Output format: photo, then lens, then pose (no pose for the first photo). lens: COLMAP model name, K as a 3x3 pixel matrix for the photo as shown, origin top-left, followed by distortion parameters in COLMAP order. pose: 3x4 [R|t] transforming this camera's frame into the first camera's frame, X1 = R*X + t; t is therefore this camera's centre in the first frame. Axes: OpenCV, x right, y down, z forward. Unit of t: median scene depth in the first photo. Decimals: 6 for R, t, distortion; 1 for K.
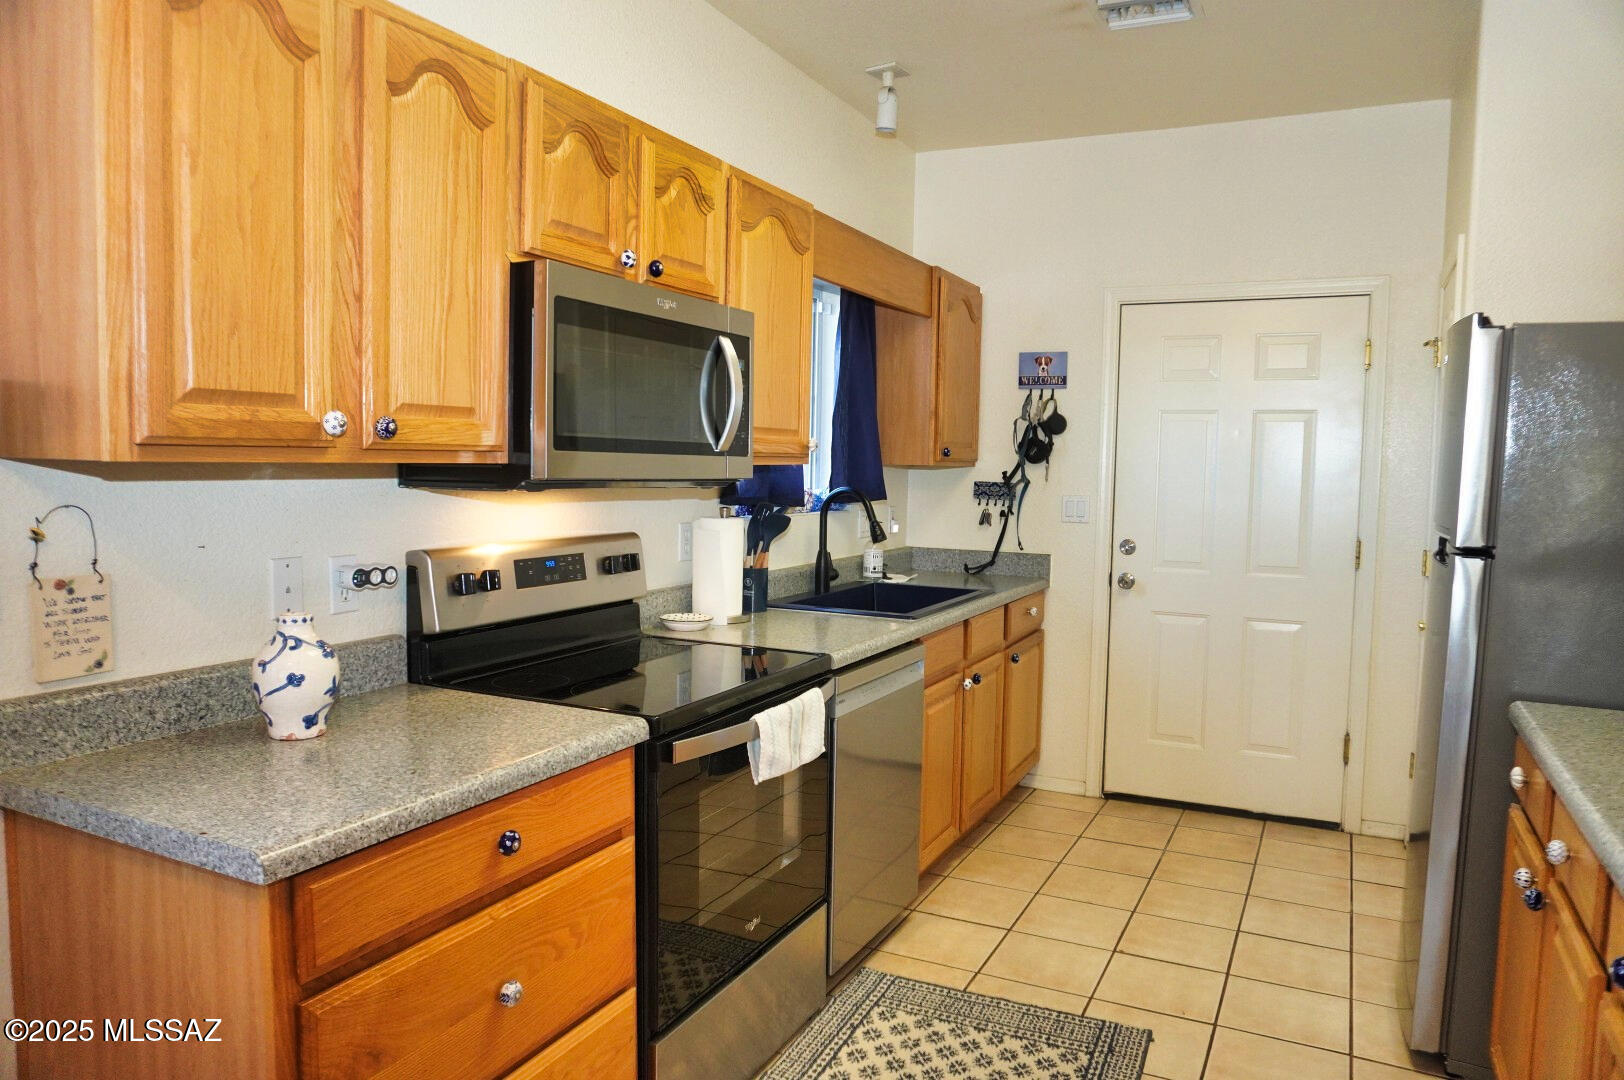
lens RADIAL K [[1089.1, 0, 815.0], [0, 1089.1, 535.5], [0, 0, 1]] dist [-0.026500, 0.011561]
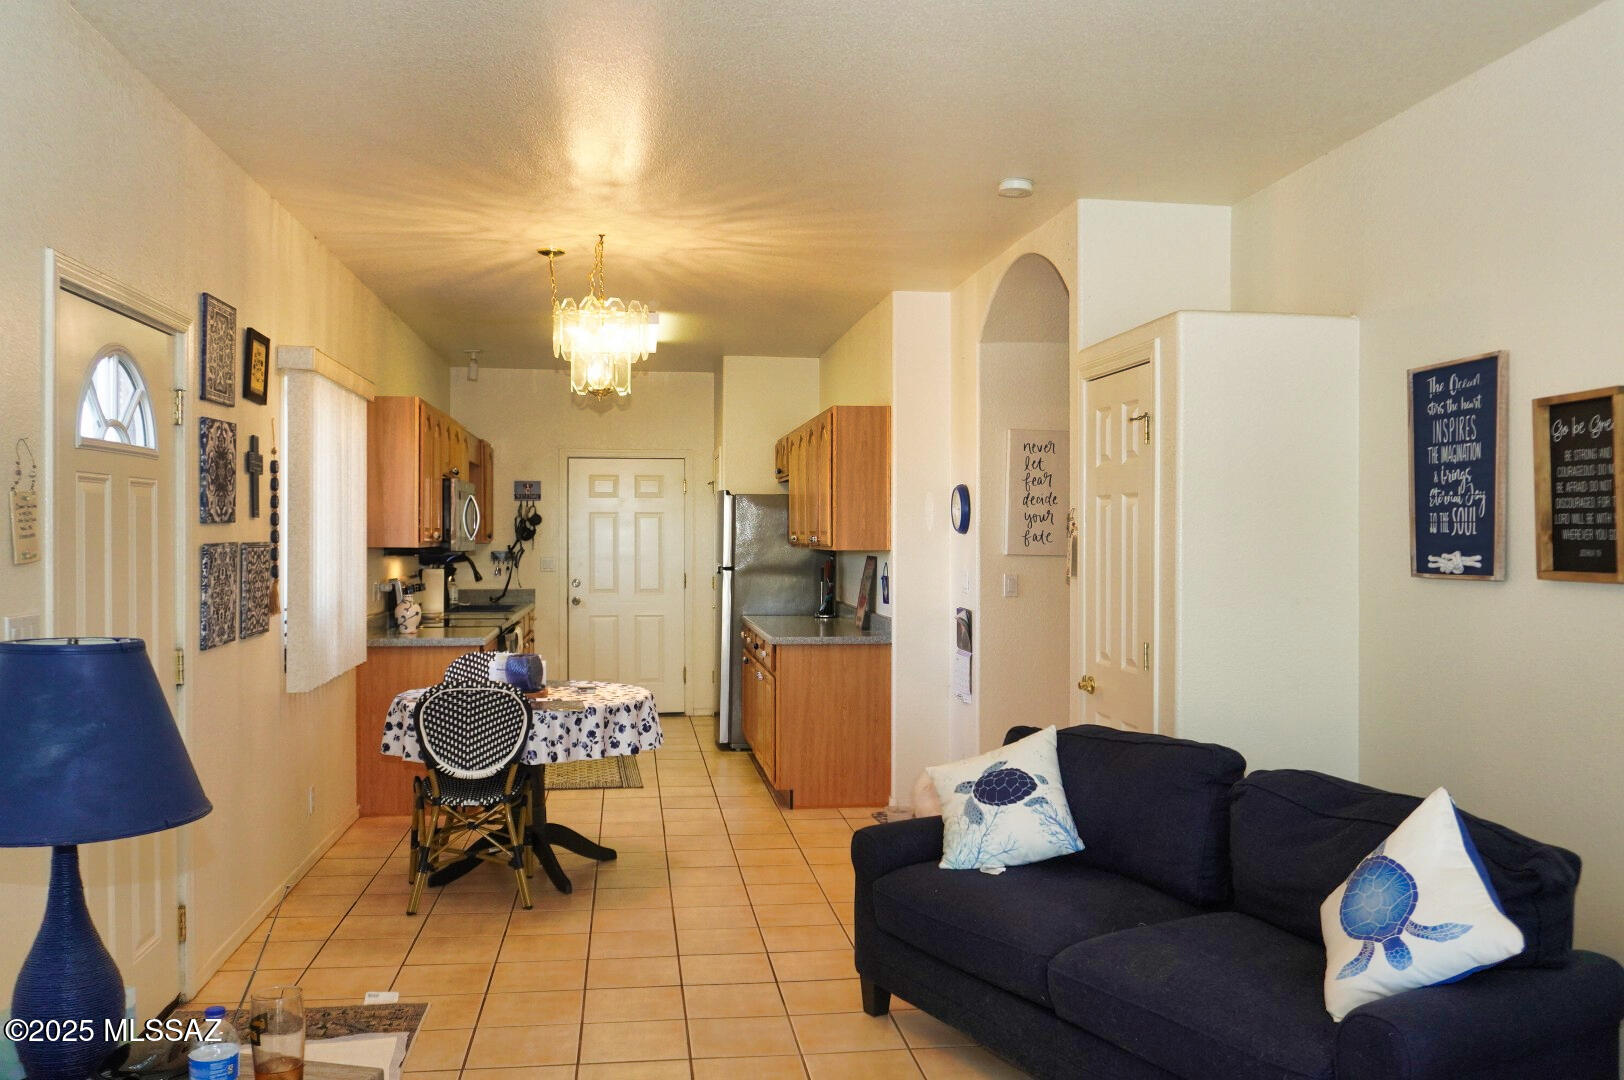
lens RADIAL K [[1358.3, 0, 811.6], [0, 1358.3, 556.3], [0, 0, 1]] dist [-0.034087, 0.015073]
pose [[0.827146, -0.026250, 0.561374, -1.175219], [0.052994, 0.998101, -0.031412, 0.100598], [-0.559483, 0.055732, 0.826966, -2.010588]]
